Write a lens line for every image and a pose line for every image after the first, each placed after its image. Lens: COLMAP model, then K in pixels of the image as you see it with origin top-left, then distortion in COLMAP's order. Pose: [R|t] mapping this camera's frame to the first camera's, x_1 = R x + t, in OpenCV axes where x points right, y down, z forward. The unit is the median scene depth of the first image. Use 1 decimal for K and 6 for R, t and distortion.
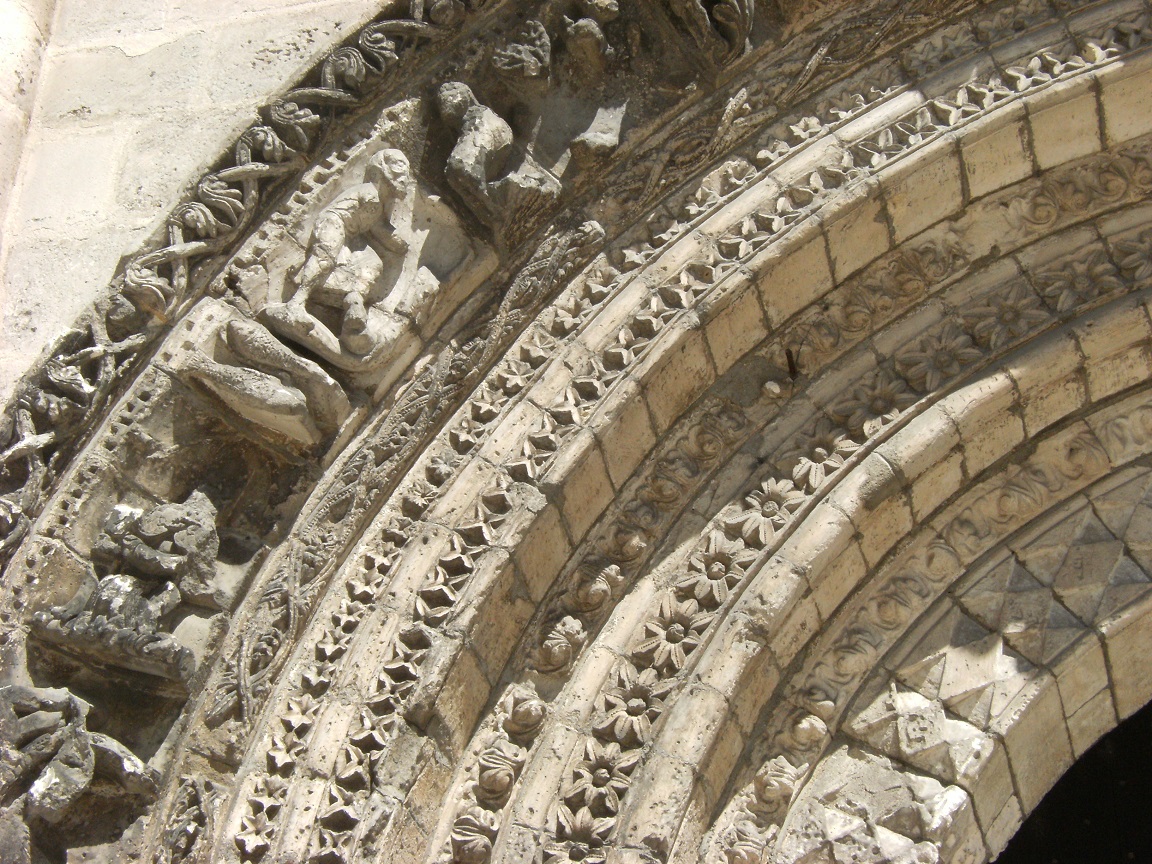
lens RADIAL K [[2136.9, 0, 576.0], [0, 2136.9, 432.0], [0, 0, 1]] dist [0.188968, -0.639113]
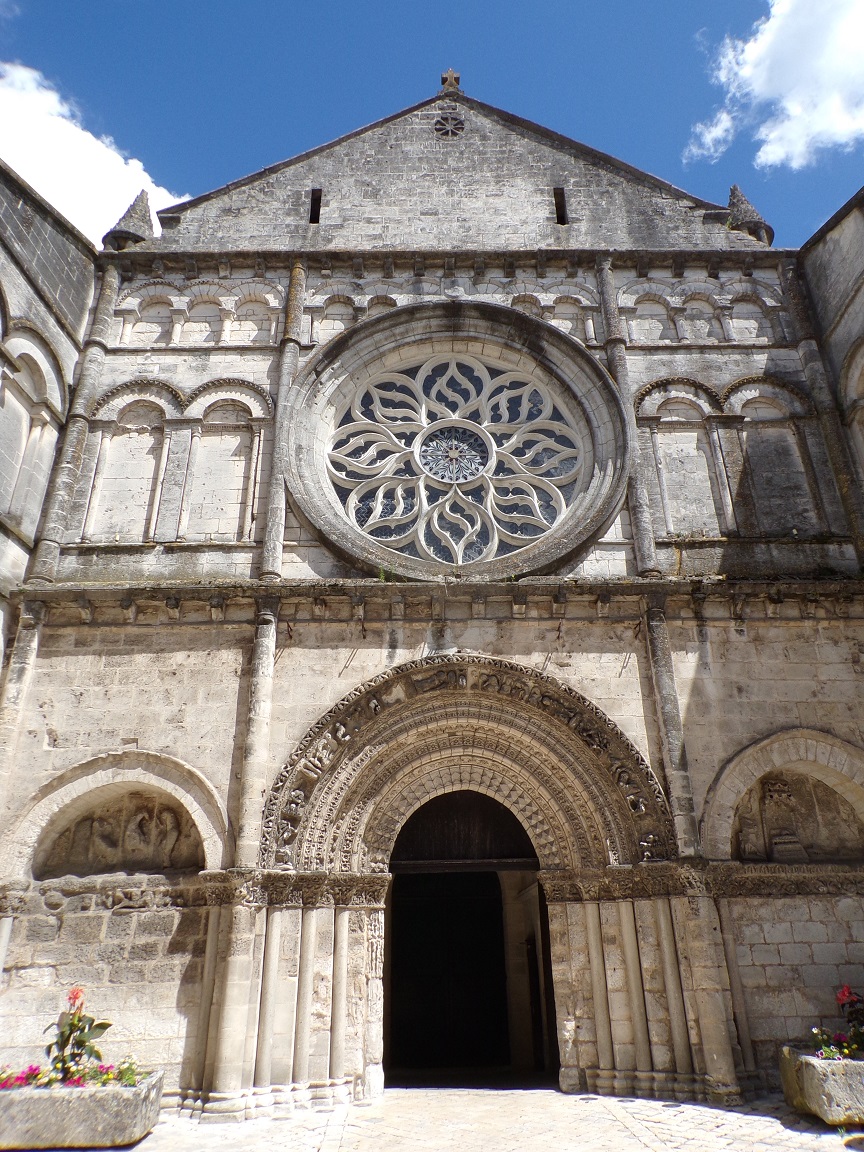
lens RADIAL K [[781.3, 0, 432.0], [0, 781.3, 576.0], [0, 0, 1]] dist [0.007571, 0.001743]
pose [[0.957398, 0.068472, 0.280538, -0.528492], [-0.105833, 0.987085, 0.120259, -1.010894], [-0.268681, -0.144826, 0.952279, -1.463824]]
